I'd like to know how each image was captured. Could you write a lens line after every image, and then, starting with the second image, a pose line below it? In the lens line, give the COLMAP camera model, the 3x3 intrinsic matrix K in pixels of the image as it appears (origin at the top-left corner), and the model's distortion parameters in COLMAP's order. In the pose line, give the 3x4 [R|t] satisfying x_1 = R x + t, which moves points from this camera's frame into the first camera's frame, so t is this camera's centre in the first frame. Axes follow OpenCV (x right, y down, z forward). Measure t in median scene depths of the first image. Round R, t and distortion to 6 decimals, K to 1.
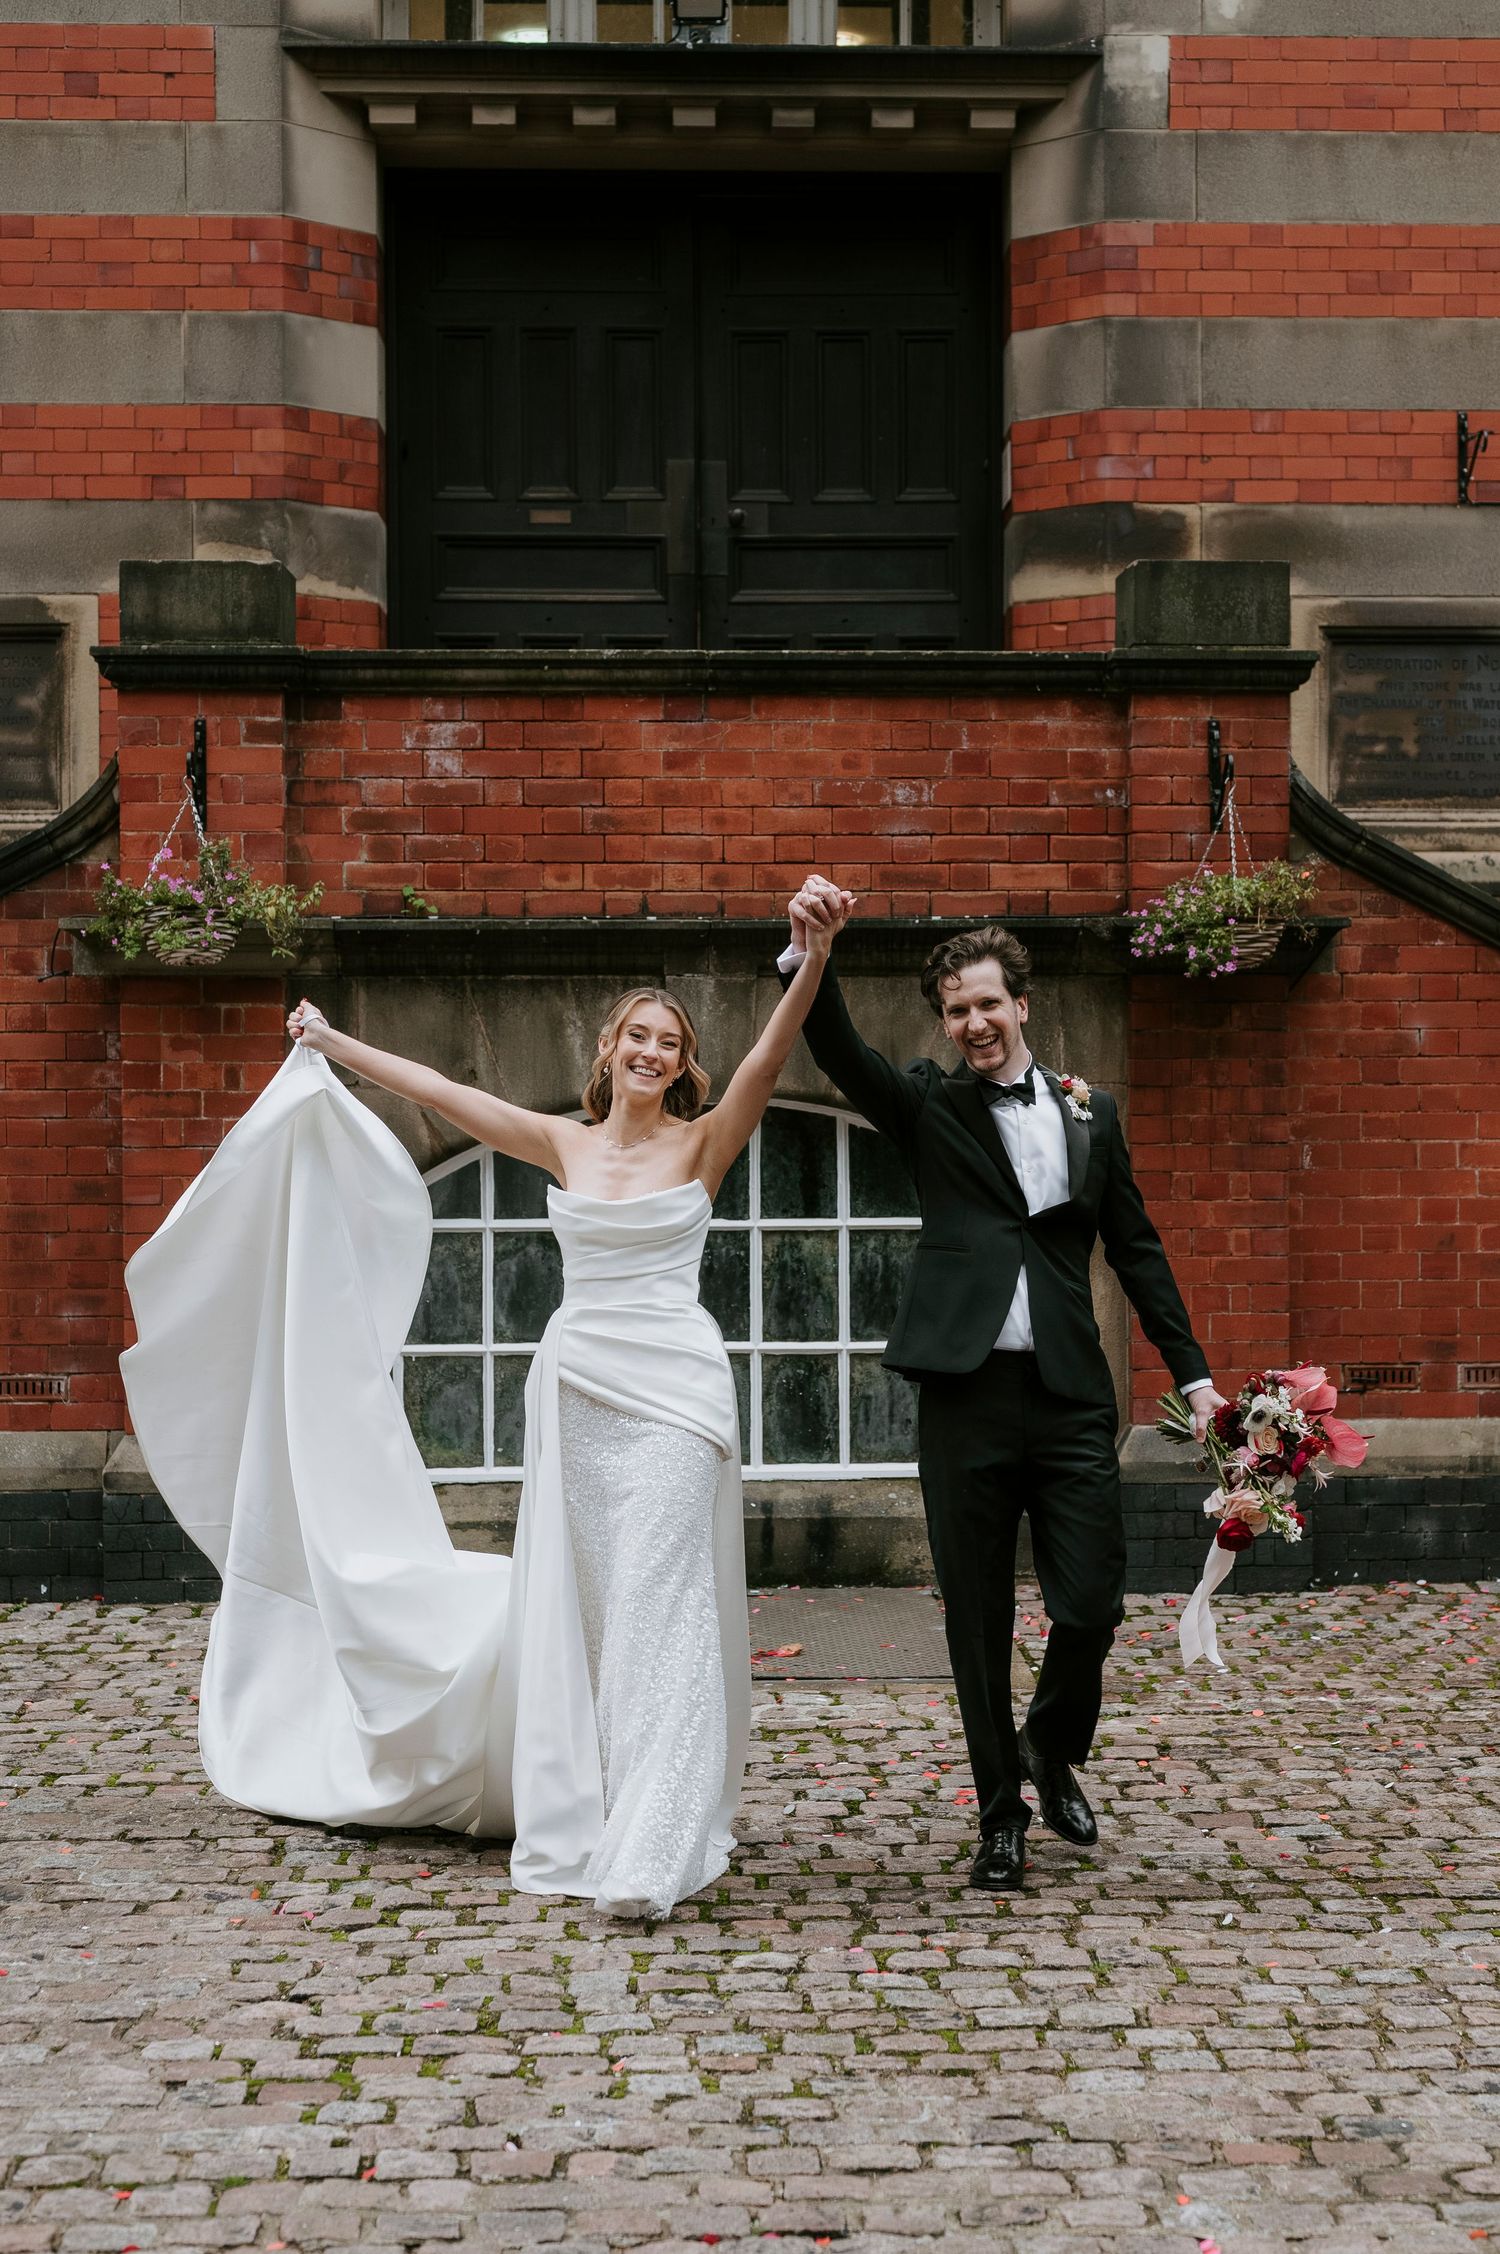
lens RADIAL K [[3229.4, 0, 808.1], [0, 3229.4, 1127.3], [0, 0, 1]] dist [0.000973, 0.020051]
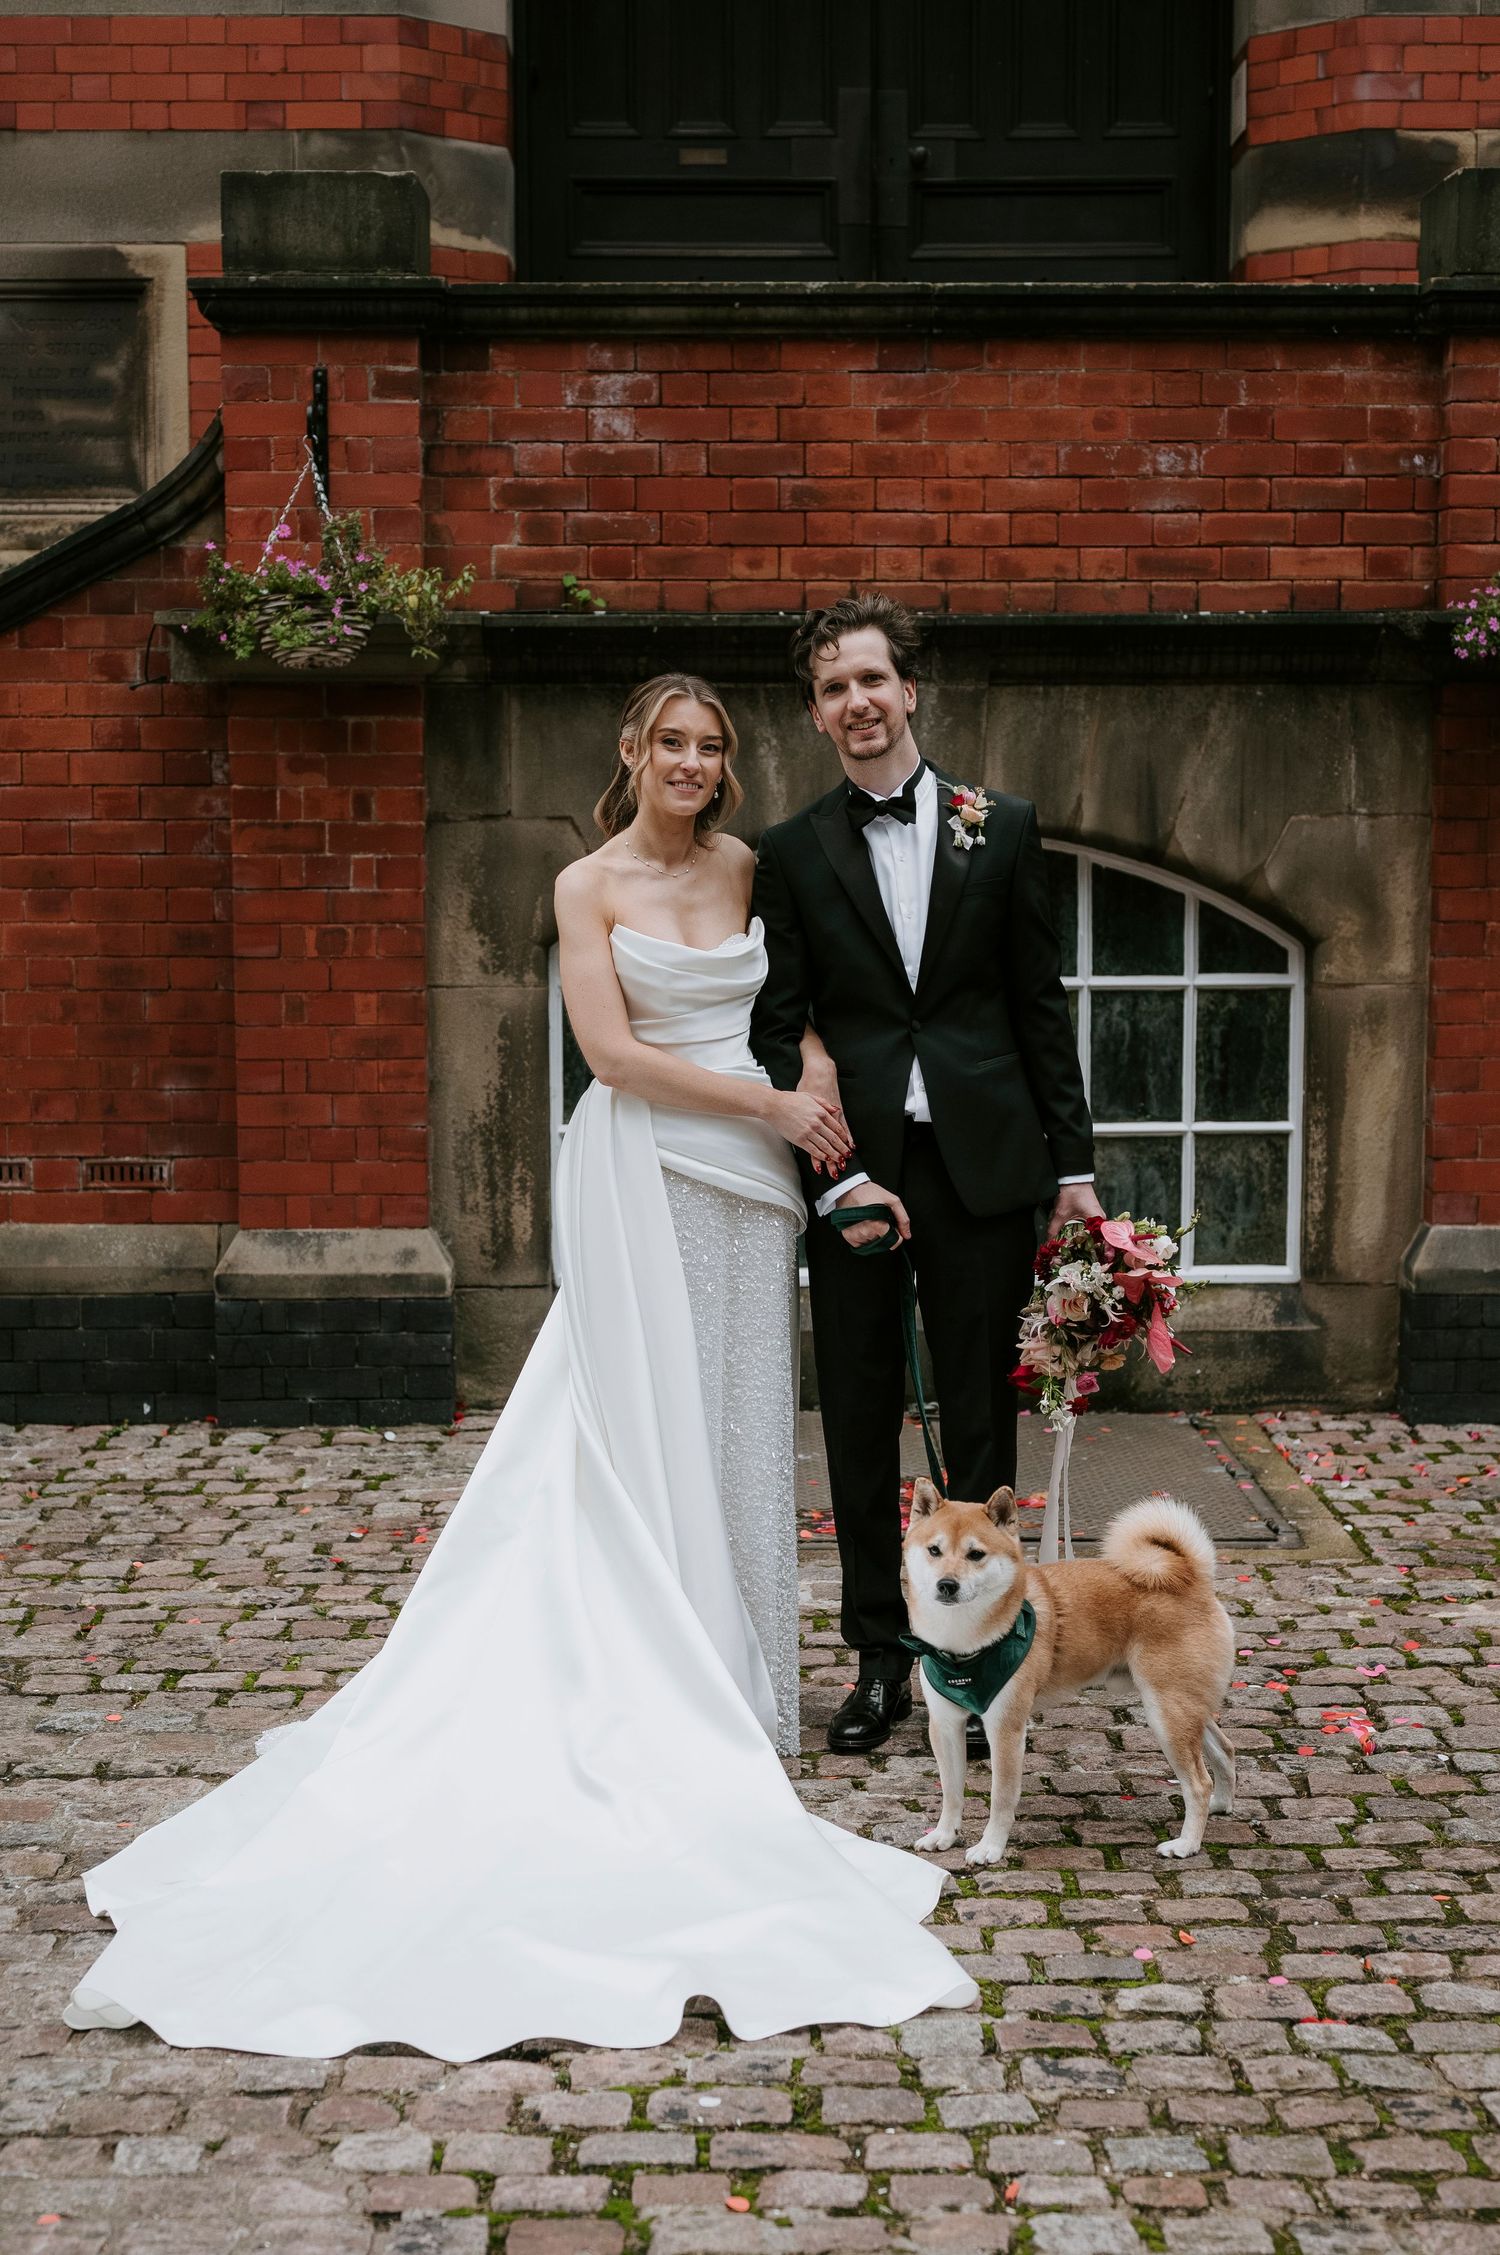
lens RADIAL K [[3252.5, 0, 751.7], [0, 3252.5, 1170.0], [0, 0, 1]] dist [0.007548, -0.023457]
pose [[0.999252, 0.005999, -0.038208, -0.044245], [-0.002526, 0.995912, 0.090295, 0.002205], [0.038594, -0.090131, 0.995182, 0.155519]]
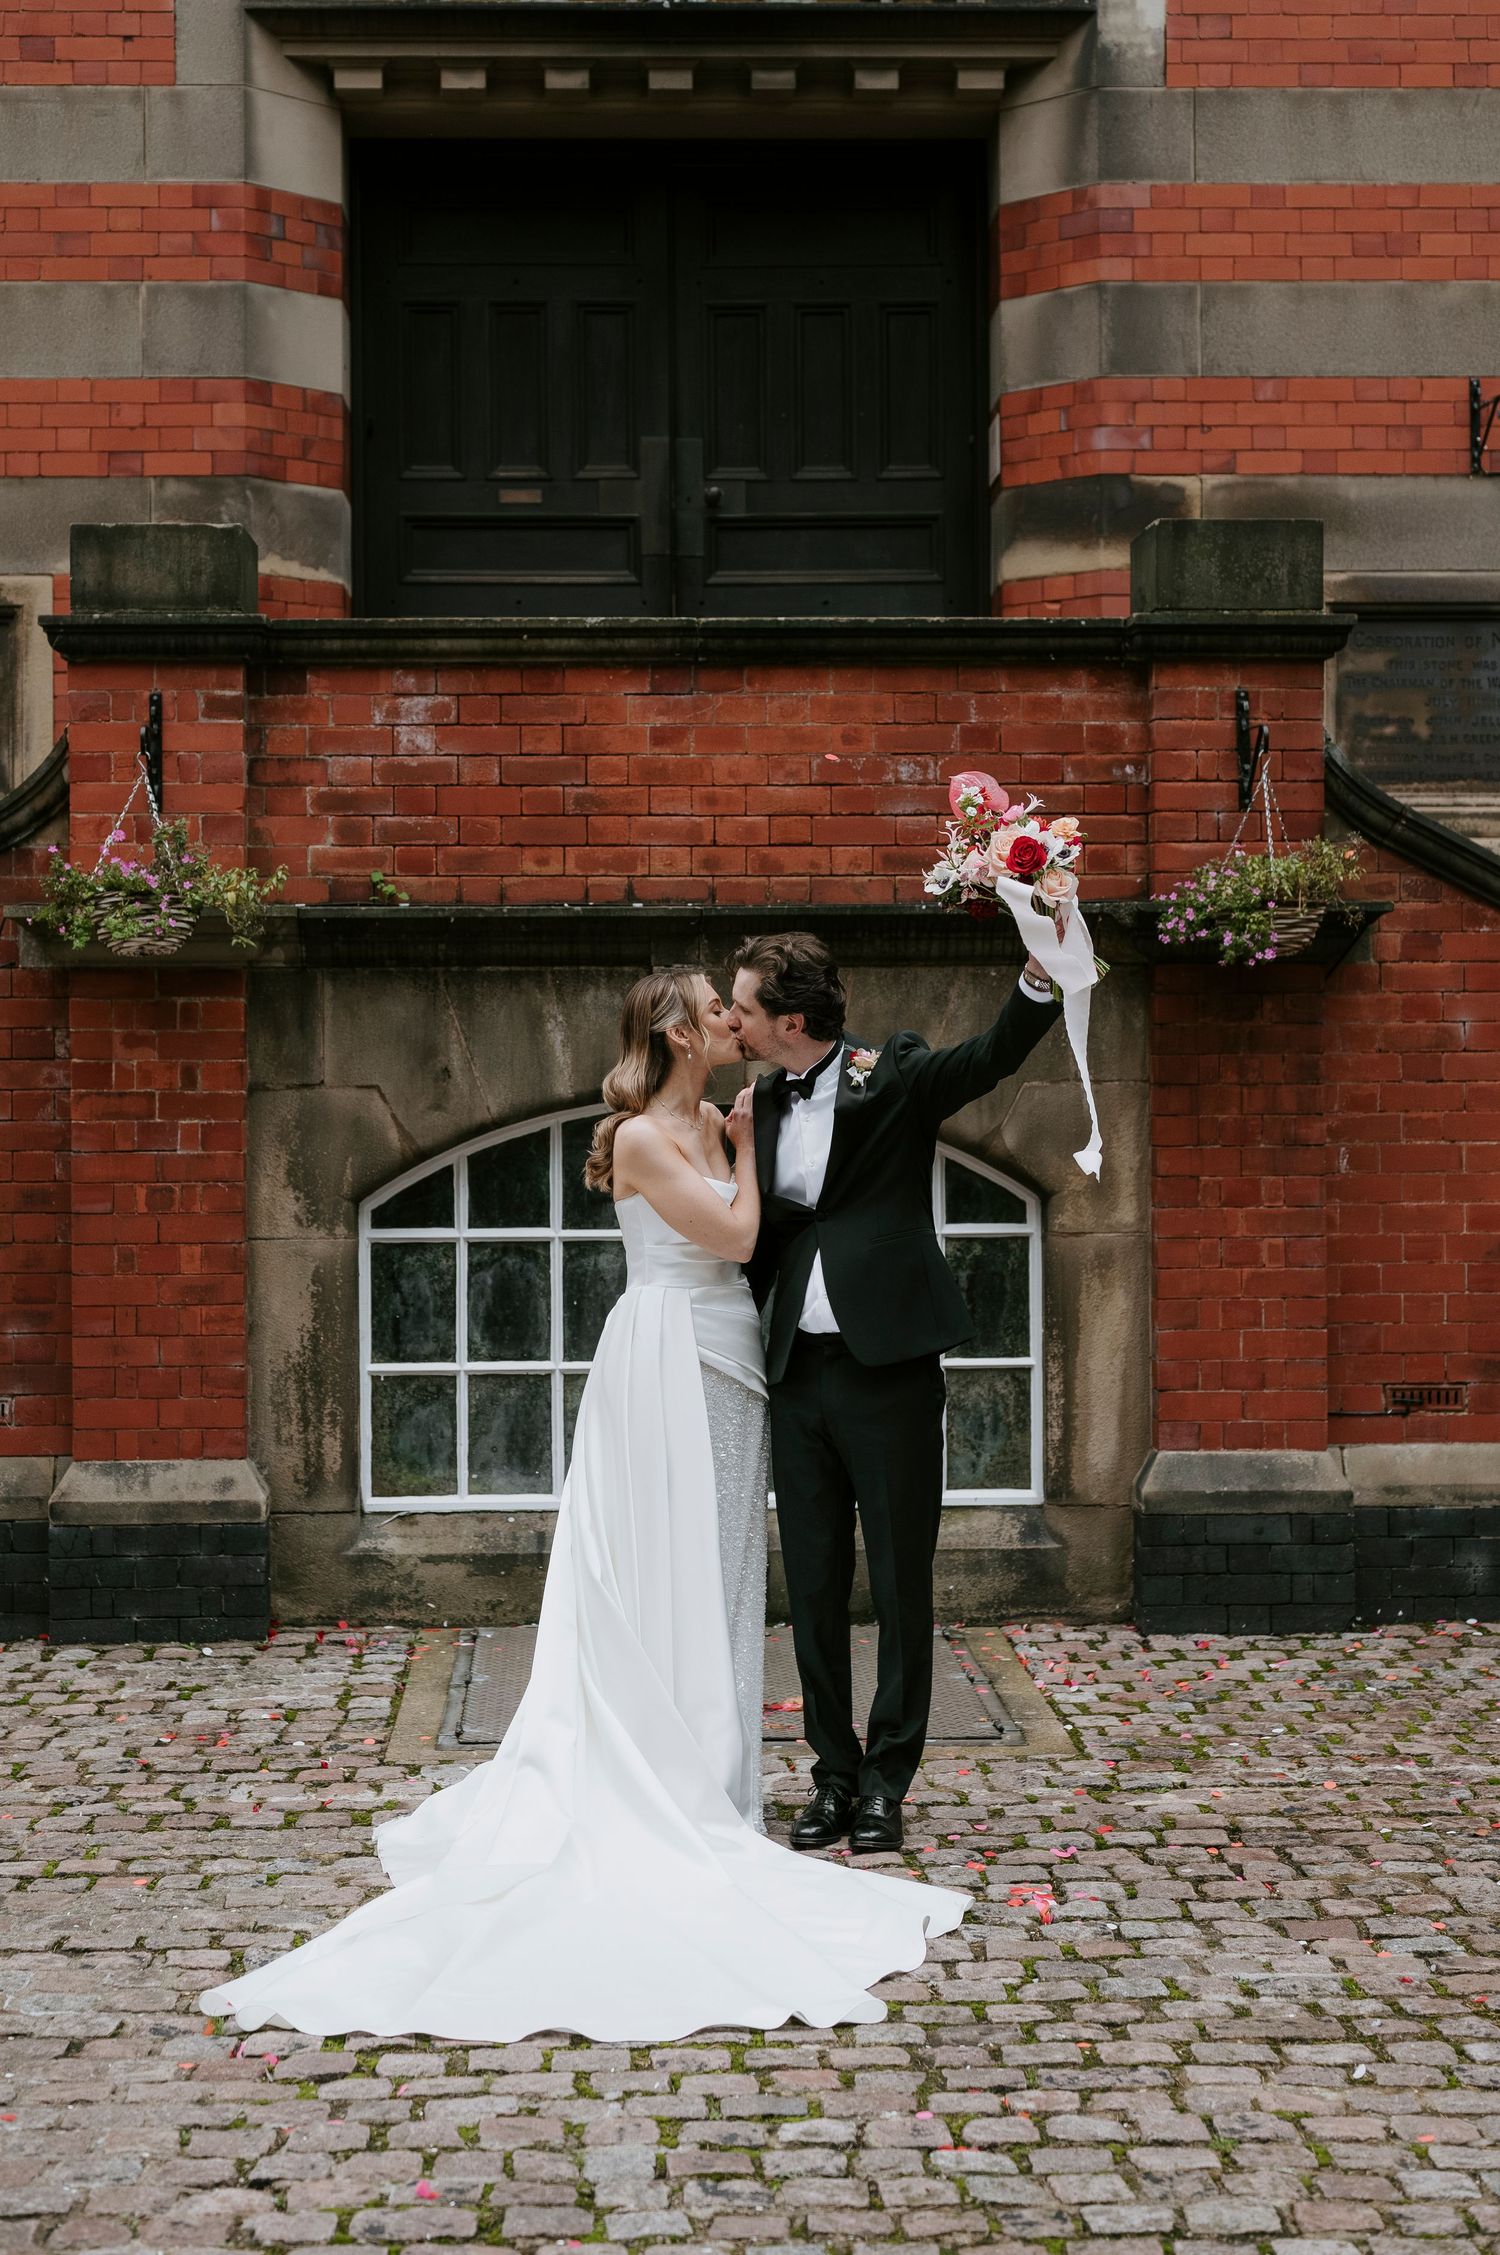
lens RADIAL K [[3105.2, 0, 676.4], [0, 3105.2, 1046.2], [0, 0, 1]] dist [0.003298, 0.007881]
pose [[0.999744, -0.002167, -0.022540, -0.017338], [0.001582, 0.999662, -0.025938, -0.000723], [0.022588, 0.025896, 0.999409, 0.106542]]
